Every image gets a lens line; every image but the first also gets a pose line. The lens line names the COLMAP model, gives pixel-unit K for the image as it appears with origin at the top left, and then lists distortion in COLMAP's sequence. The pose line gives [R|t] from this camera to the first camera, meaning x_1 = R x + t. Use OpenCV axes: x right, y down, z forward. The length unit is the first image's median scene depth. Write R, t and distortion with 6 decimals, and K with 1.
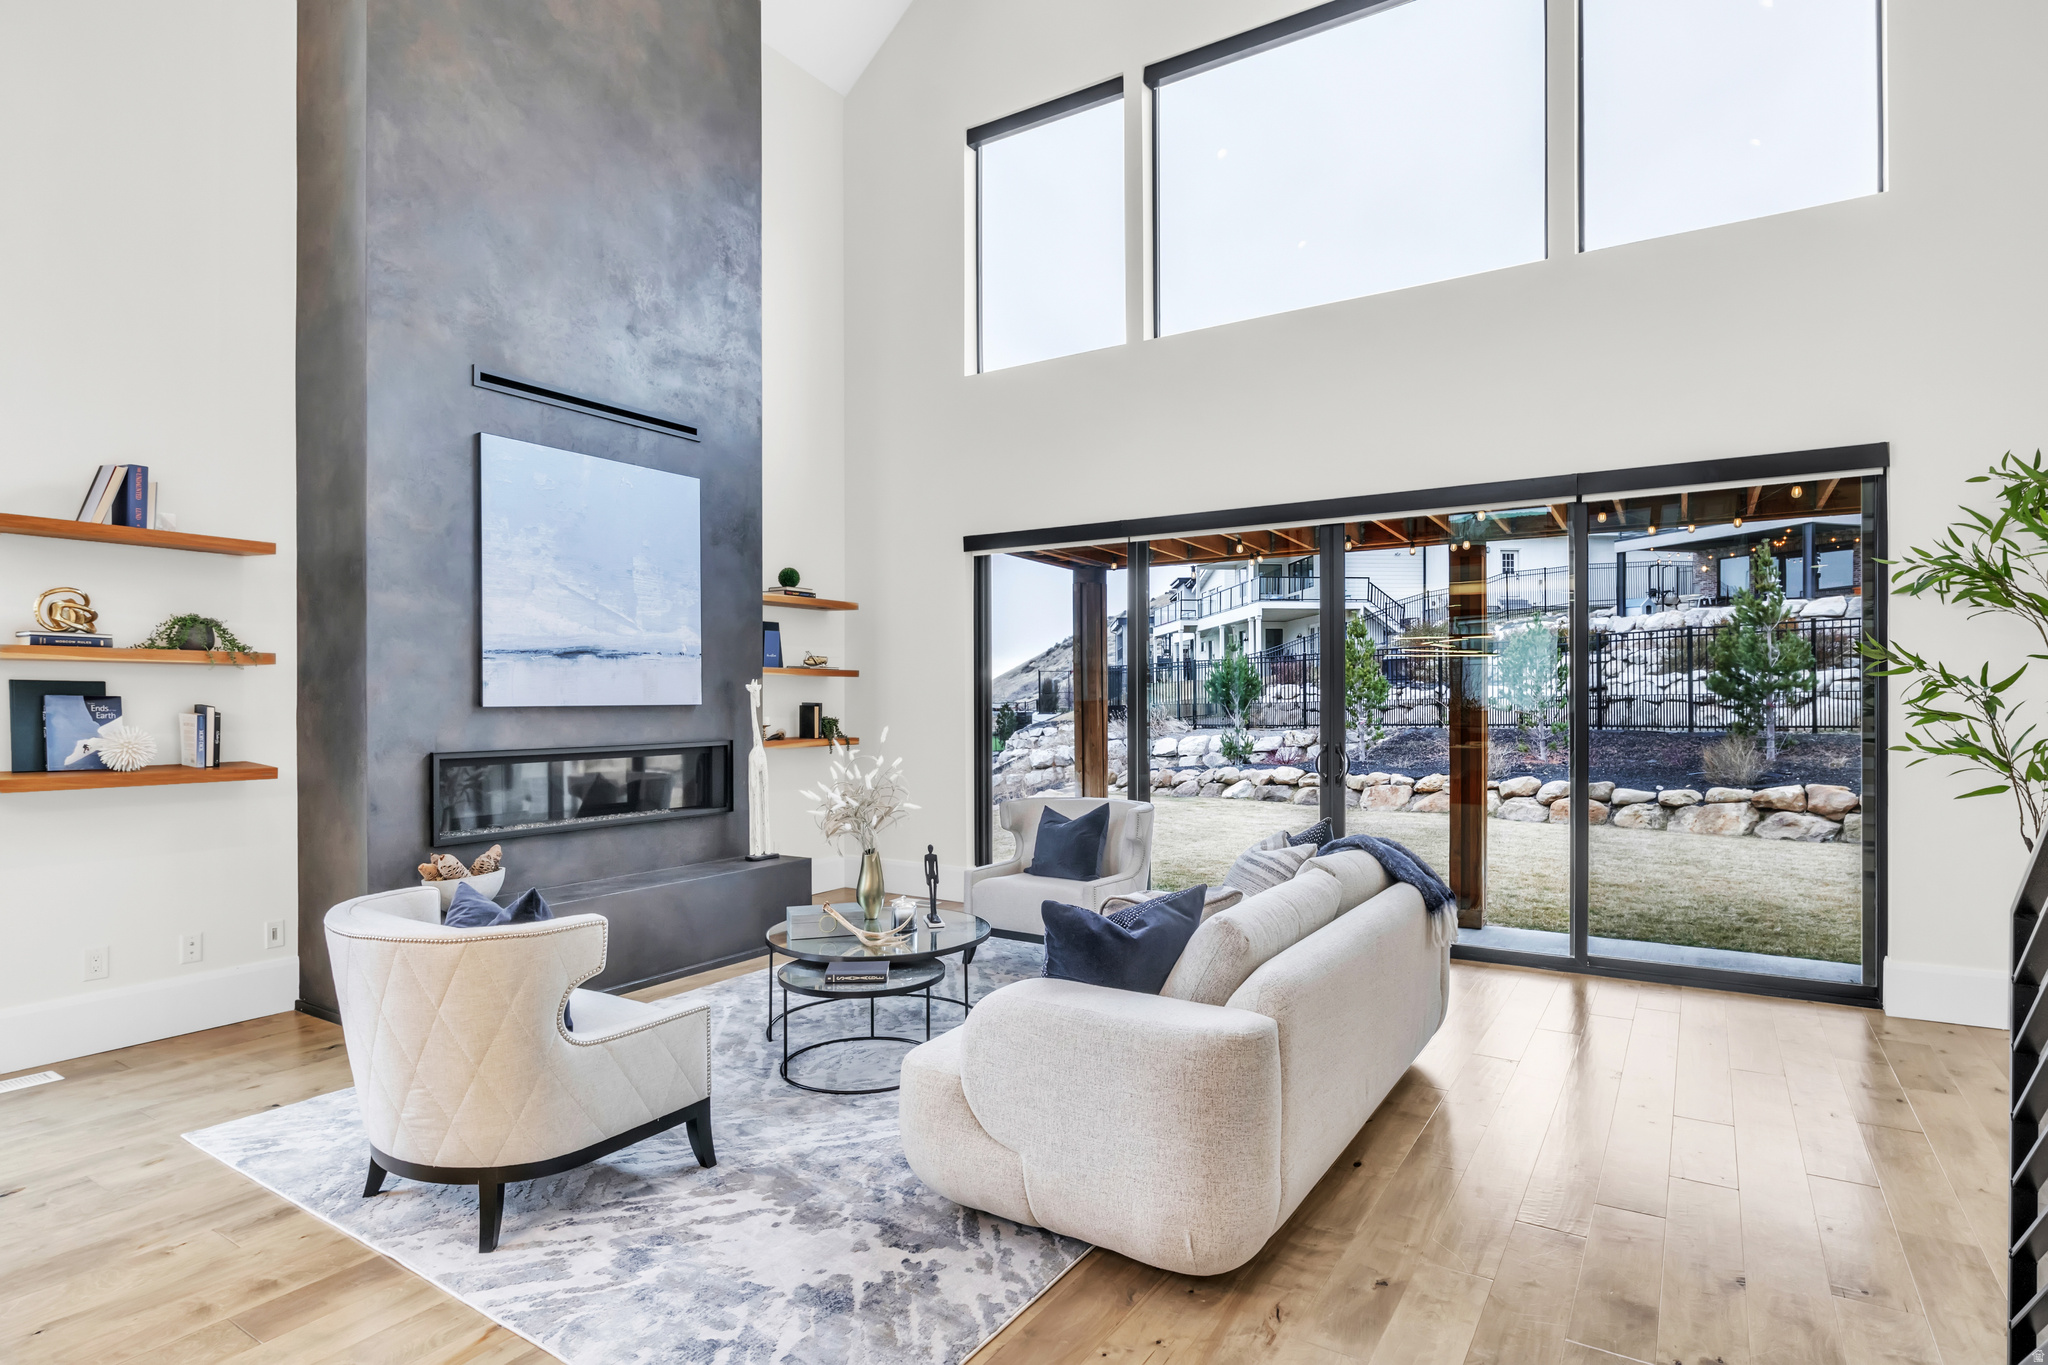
lens RADIAL K [[1063.4, 0, 1028.2], [0, 1063.4, 694.9], [0, 0, 1]] dist [-0.005483, -0.001386]
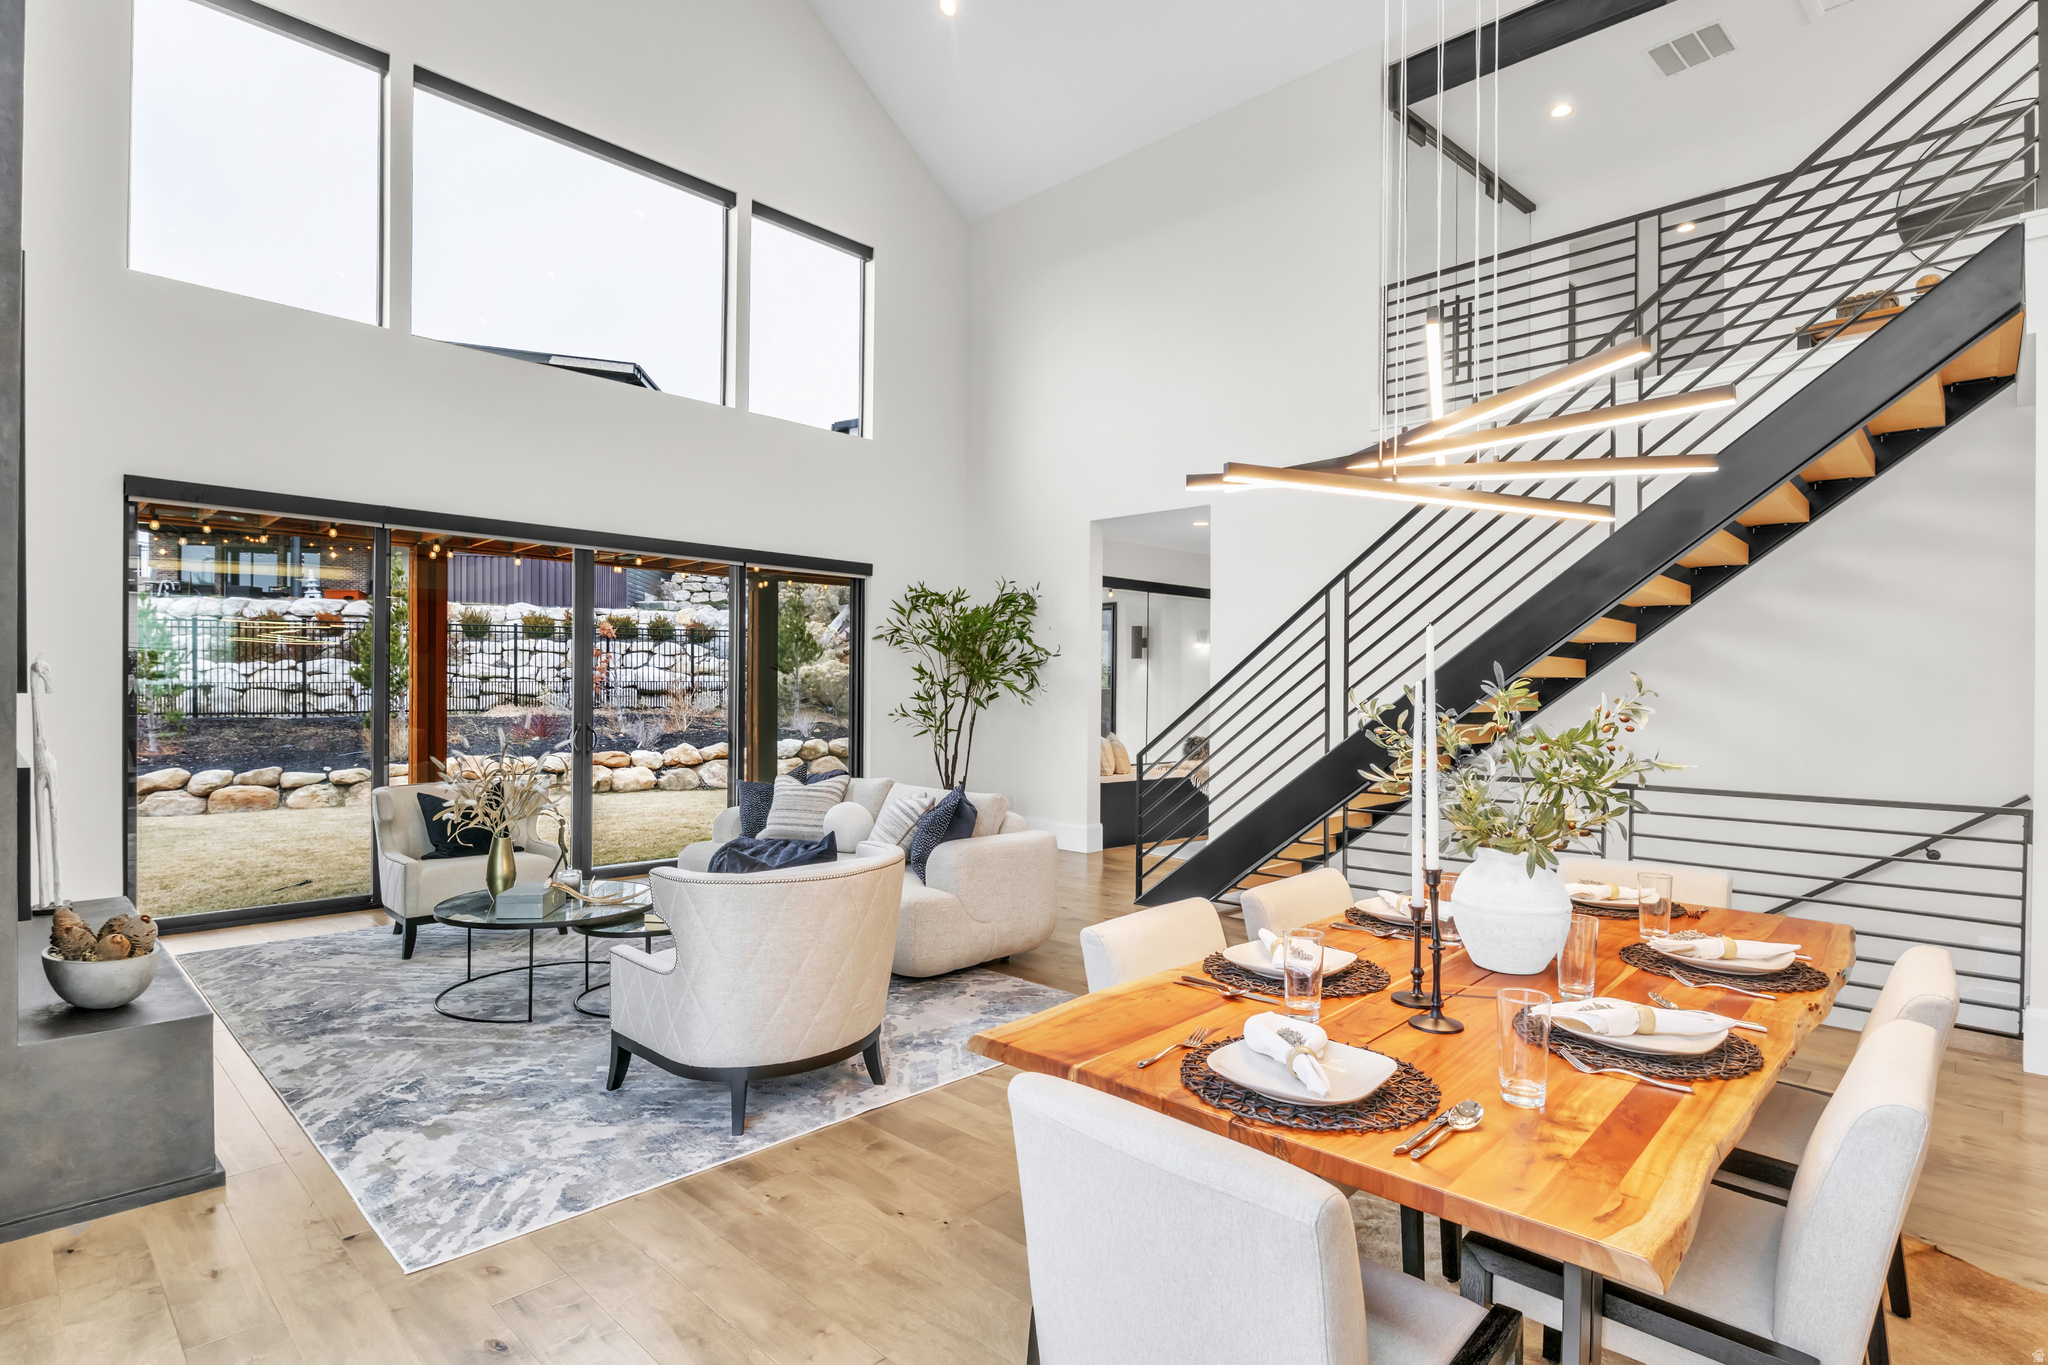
lens RADIAL K [[1027.2, 0, 1022.9], [0, 1027.2, 700.2], [0, 0, 1]] dist [-0.002048, -0.004492]
pose [[0.201588, -0.003779, 0.979463, -0.785124], [-0.013017, 0.999894, 0.006537, 0.002372], [-0.979384, -0.014068, 0.201517, 0.240884]]
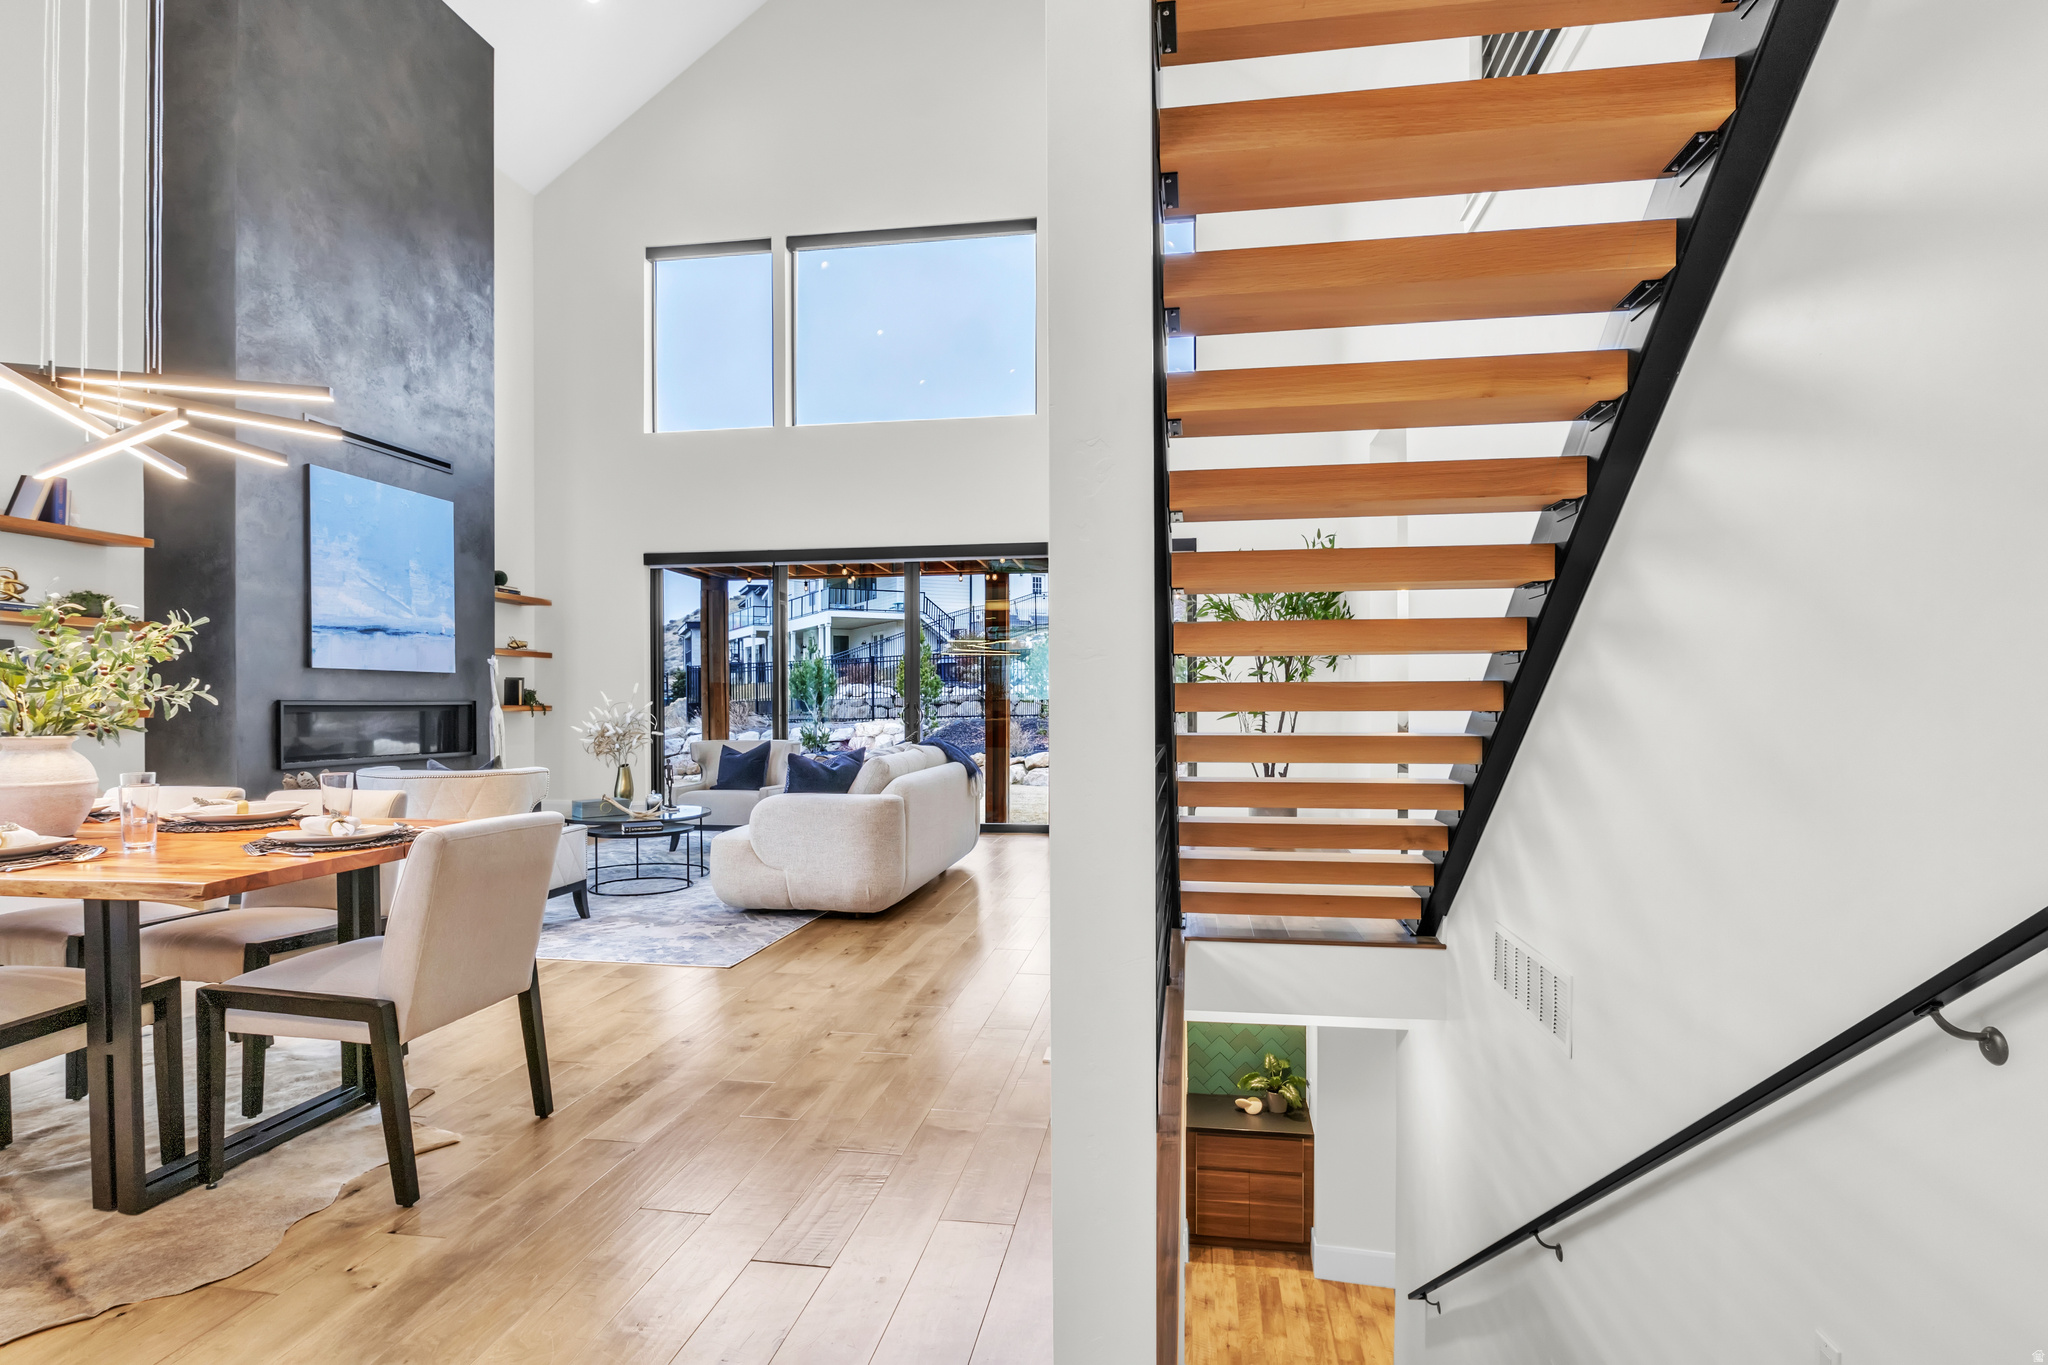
lens RADIAL K [[1027.2, 0, 1022.9], [0, 1027.2, 700.2], [0, 0, 1]] dist [-0.002048, -0.004492]
pose [[0.918074, 0.001415, 0.396407, -0.157027], [-0.001435, 0.999999, -0.000246, 0.040429], [-0.396407, -0.000343, 0.918075, -0.433137]]
